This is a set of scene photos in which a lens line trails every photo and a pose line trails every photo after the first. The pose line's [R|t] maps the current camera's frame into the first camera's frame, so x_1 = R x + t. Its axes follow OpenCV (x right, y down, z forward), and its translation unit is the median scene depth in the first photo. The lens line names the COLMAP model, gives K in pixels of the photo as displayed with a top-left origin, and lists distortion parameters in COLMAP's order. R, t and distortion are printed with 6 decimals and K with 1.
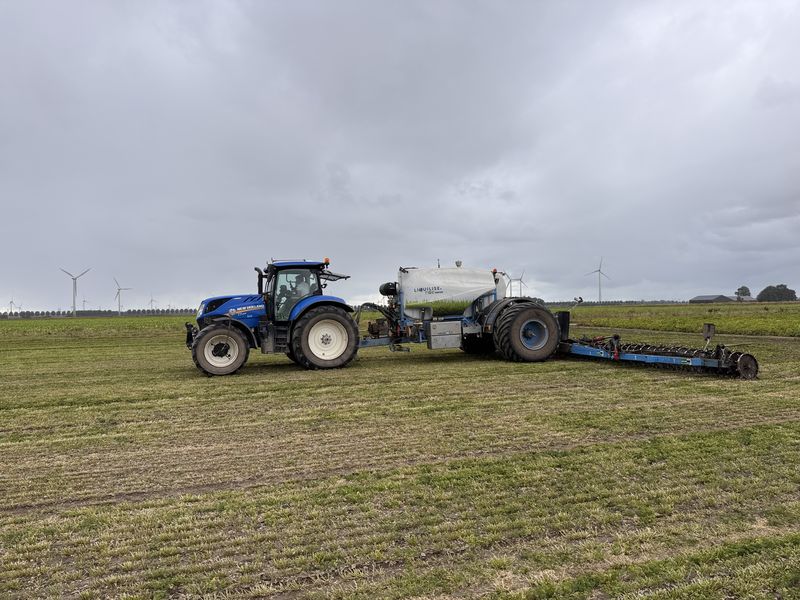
lens RADIAL K [[565.0, 0, 400.4], [0, 565.0, 300.7], [0, 0, 1]] dist [-0.003573, -0.011213]
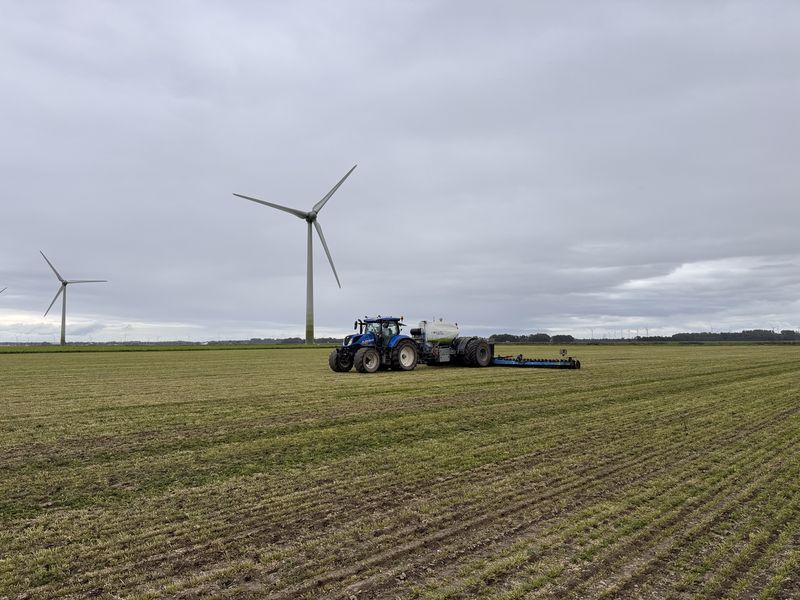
lens RADIAL K [[565.0, 0, 400.3], [0, 565.0, 300.5], [0, 0, 1]] dist [-0.003573, -0.011213]
pose [[0.881002, 0.050740, 0.470383, -1.064828], [-0.027032, 0.998007, -0.057024, -0.015773], [-0.472339, 0.037523, 0.880618, -0.769680]]
